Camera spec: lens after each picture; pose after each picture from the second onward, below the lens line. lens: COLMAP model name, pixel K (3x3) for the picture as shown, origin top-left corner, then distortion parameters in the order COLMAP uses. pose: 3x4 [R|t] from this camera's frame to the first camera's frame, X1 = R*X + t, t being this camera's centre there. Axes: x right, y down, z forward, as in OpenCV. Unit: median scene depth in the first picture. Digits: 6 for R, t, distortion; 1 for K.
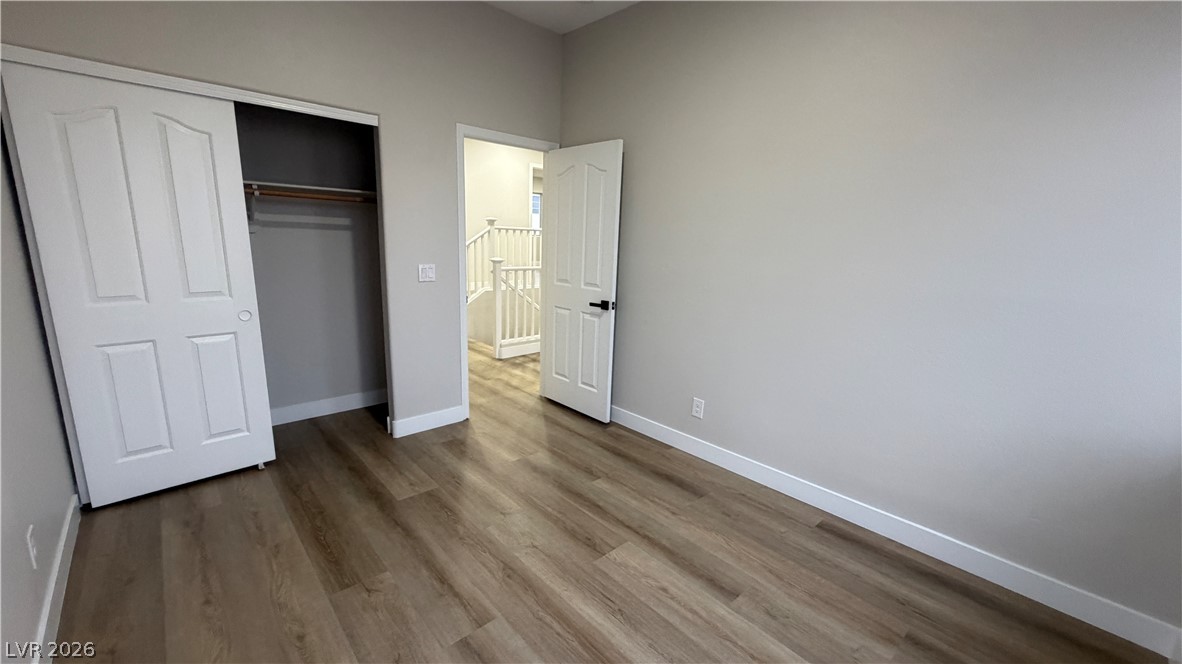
lens RADIAL K [[470.1, 0, 590.1], [0, 470.1, 333.2], [0, 0, 1]] dist [-0.002113, 0.000332]
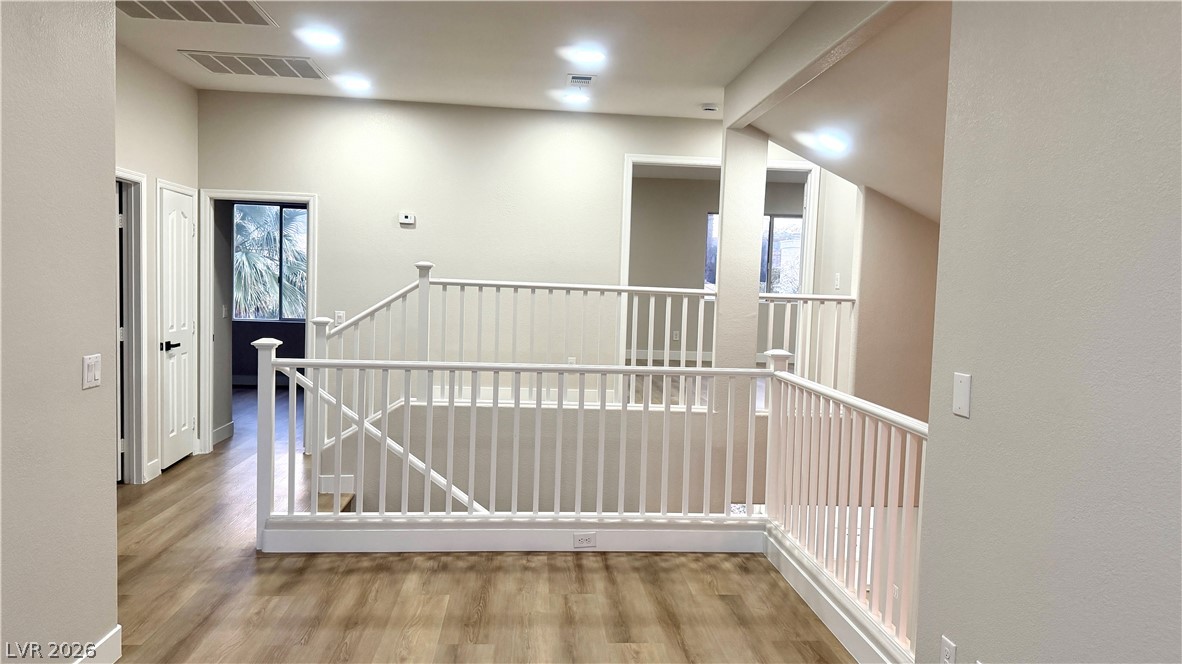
lens RADIAL K [[823.9, 0, 591.0], [0, 823.9, 332.0], [0, 0, 1]] dist [0.088843, -0.130168]
pose [[0.779558, 0.025303, -0.625819, 0.481754], [-0.138230, 0.981496, -0.132503, -0.079815], [0.610886, 0.189801, 0.768631, 0.443566]]
